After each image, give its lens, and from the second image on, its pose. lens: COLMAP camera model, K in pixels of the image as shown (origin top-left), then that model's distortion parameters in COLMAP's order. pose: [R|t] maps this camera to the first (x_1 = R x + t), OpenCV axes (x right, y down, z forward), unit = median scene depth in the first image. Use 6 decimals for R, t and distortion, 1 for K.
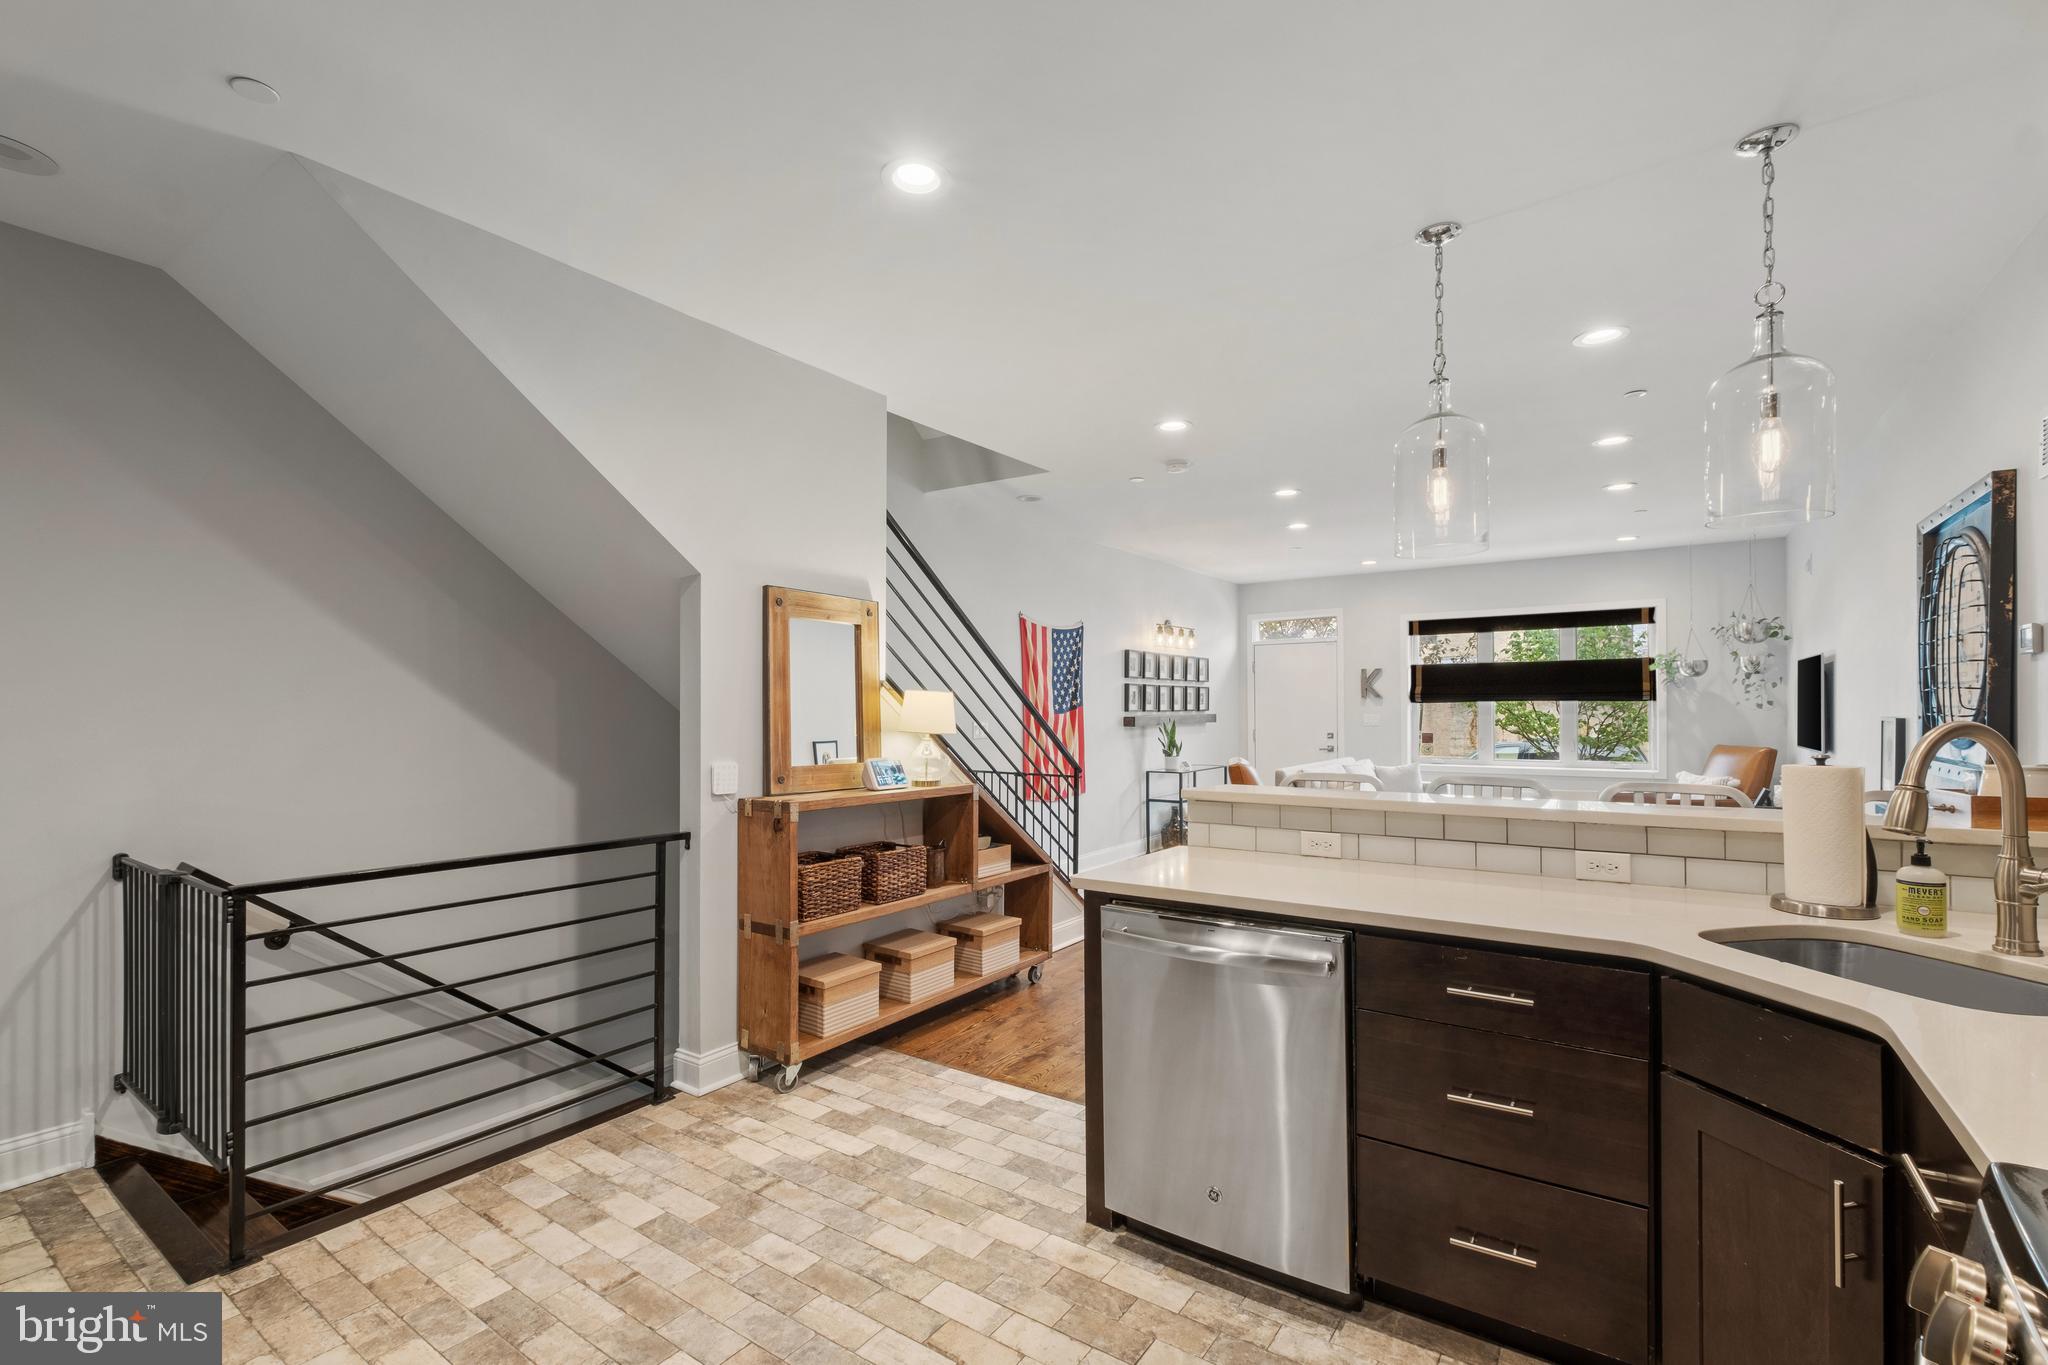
lens RADIAL K [[897.1, 0, 1018.4], [0, 897.1, 707.5], [0, 0, 1]] dist [0.005569, -0.005428]
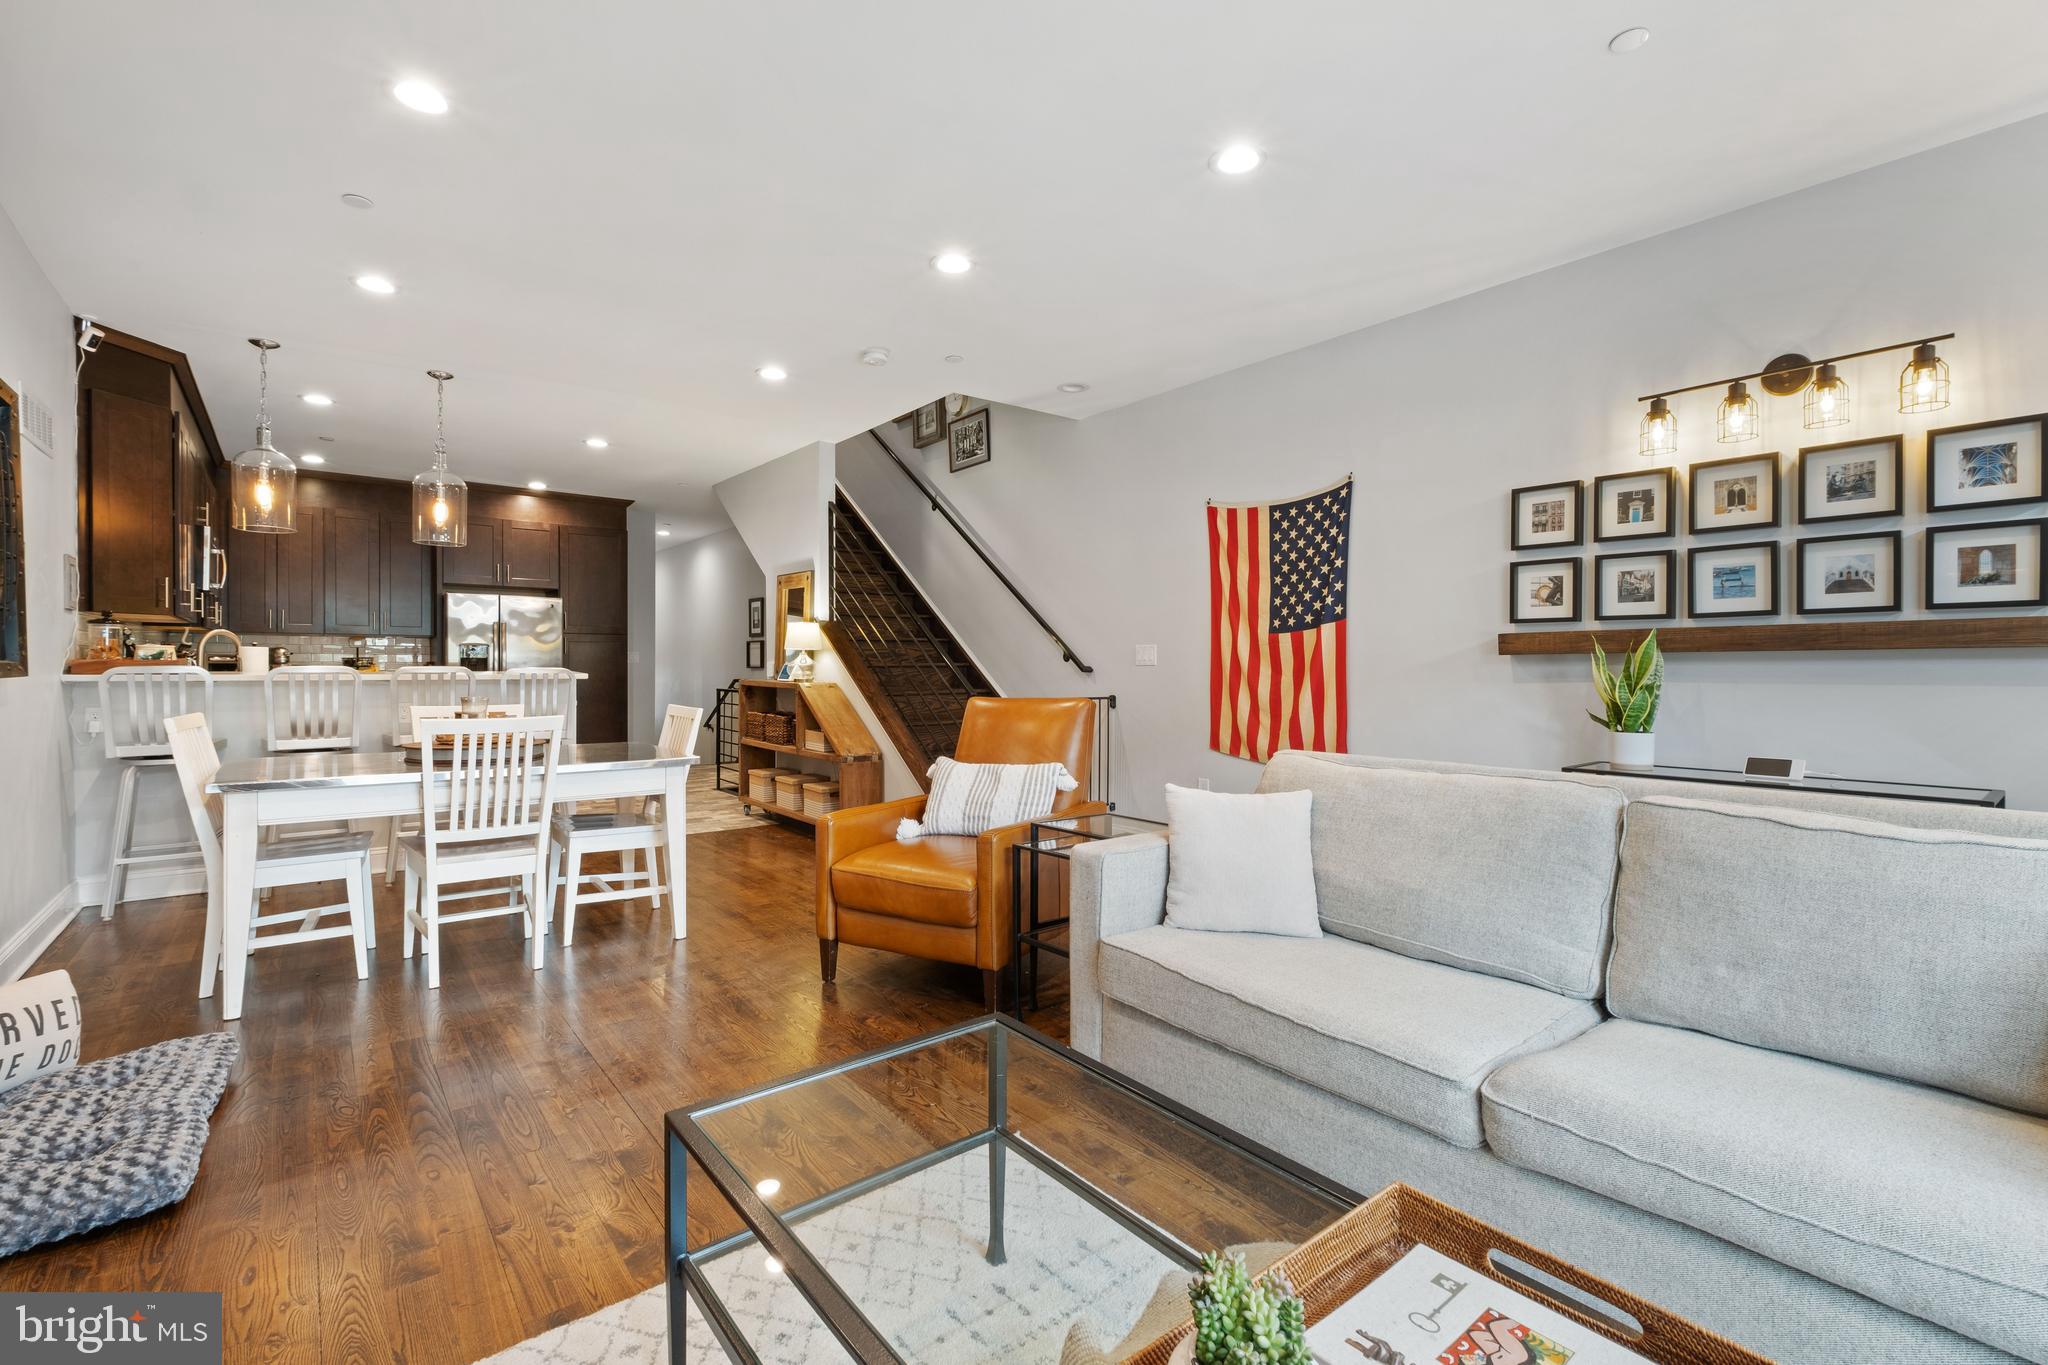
lens RADIAL K [[897.1, 0, 1020.5], [0, 897.1, 667.9], [0, 0, 1]] dist [0.005569, -0.005428]
pose [[-0.274737, 0.004750, -0.961508, 0.639976], [-0.000235, 0.999987, 0.005007, 0.025565], [0.961519, 0.001602, -0.274733, 0.880588]]
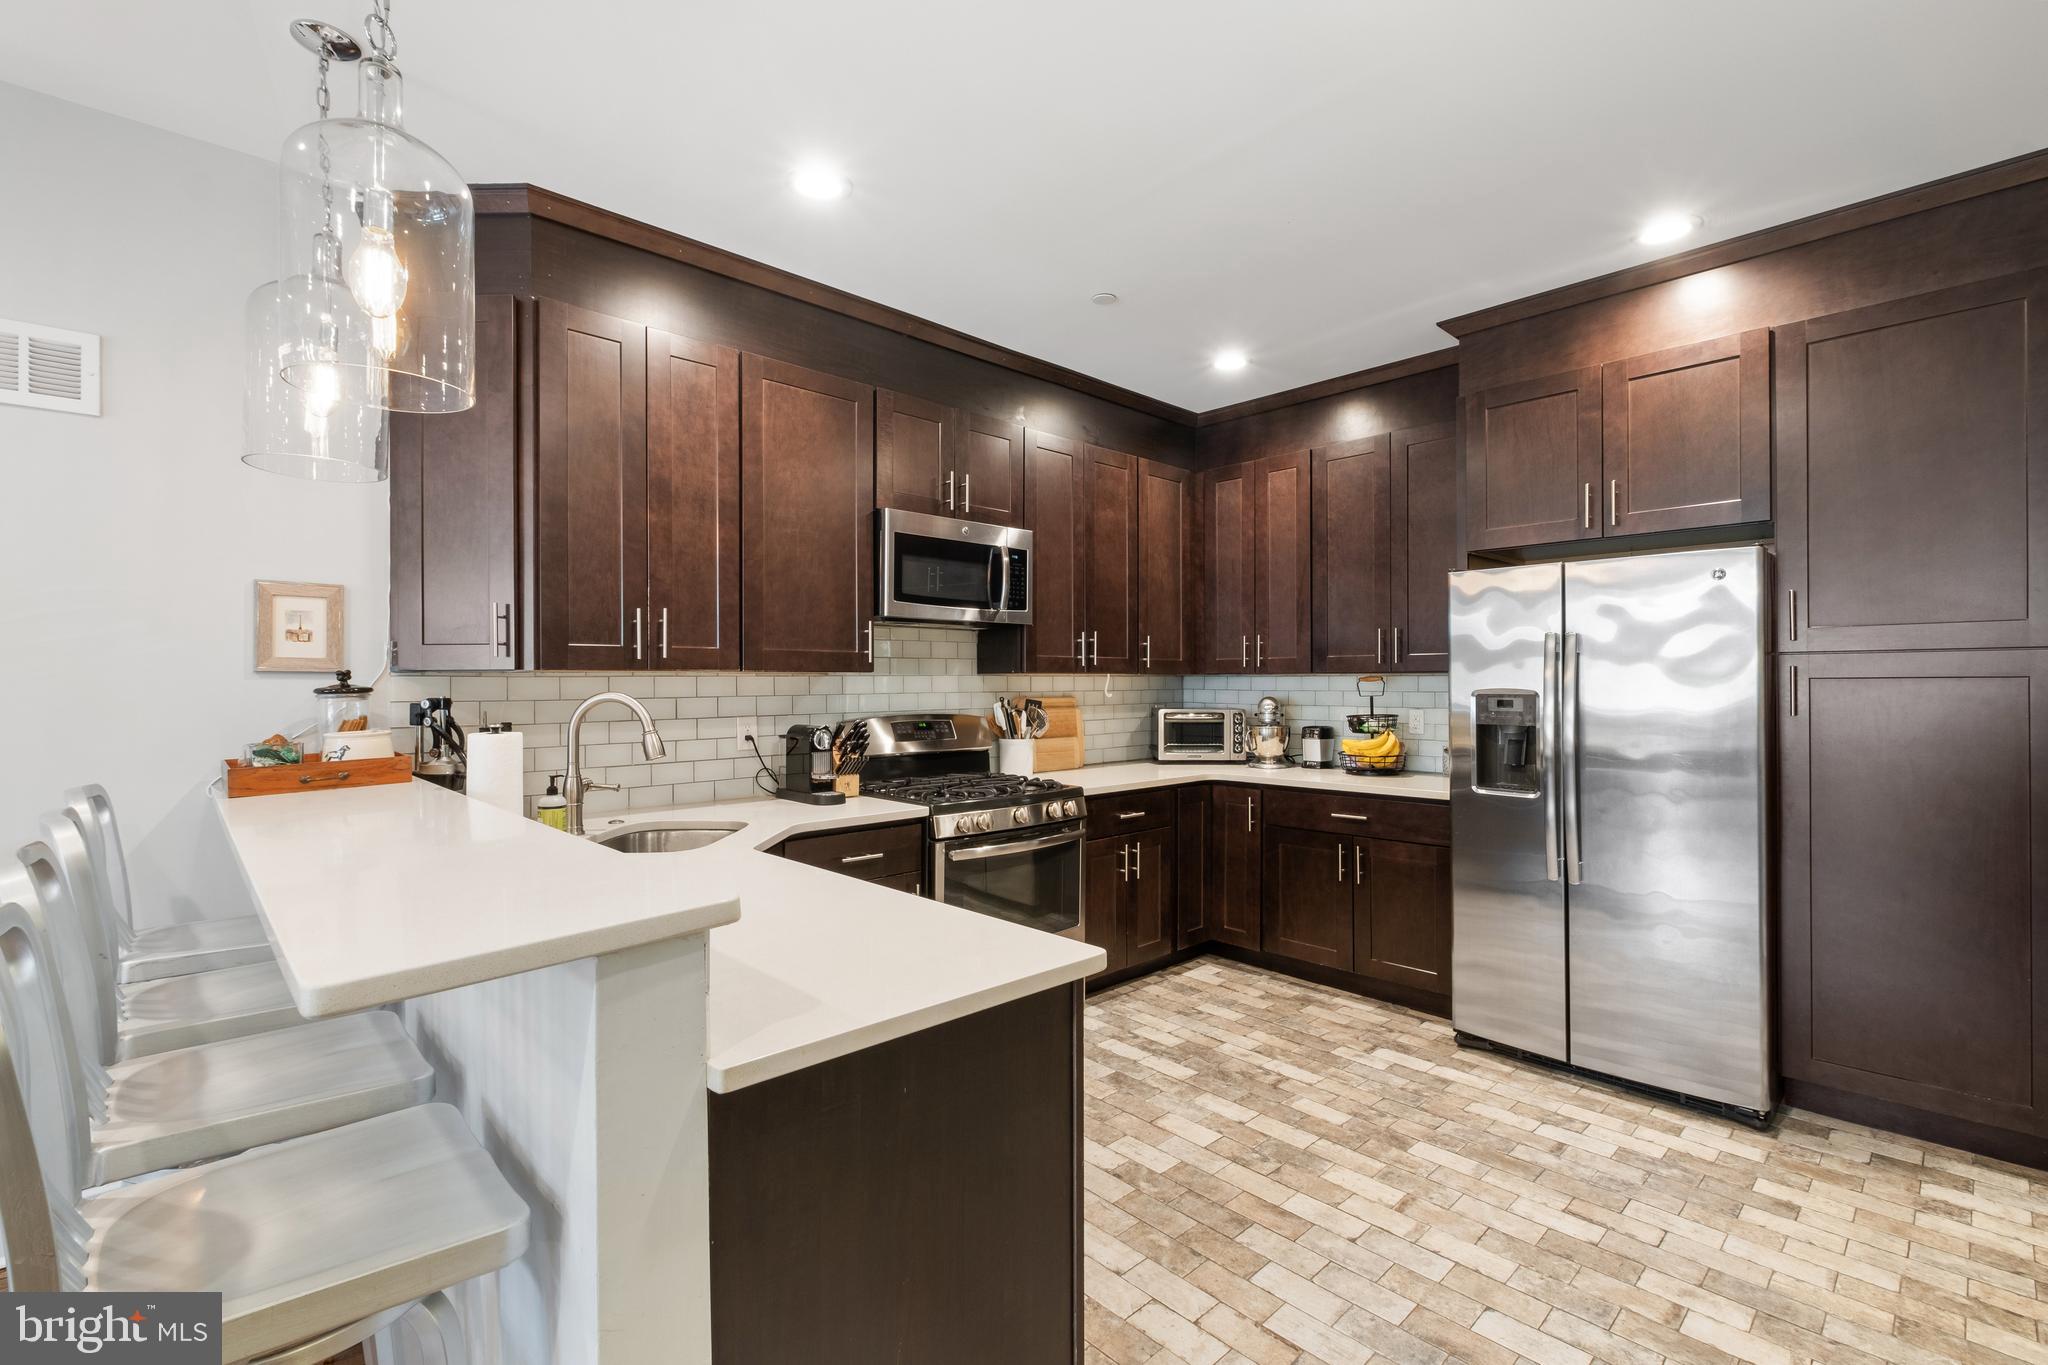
lens RADIAL K [[897.1, 0, 1024.7], [0, 897.1, 682.5], [0, 0, 1]] dist [0.005569, -0.005428]
pose [[-0.980622, 0.008563, 0.195721, -0.002146], [0.007579, 0.999955, -0.005777, 0.002334], [-0.195761, -0.004181, -0.980643, 0.472943]]
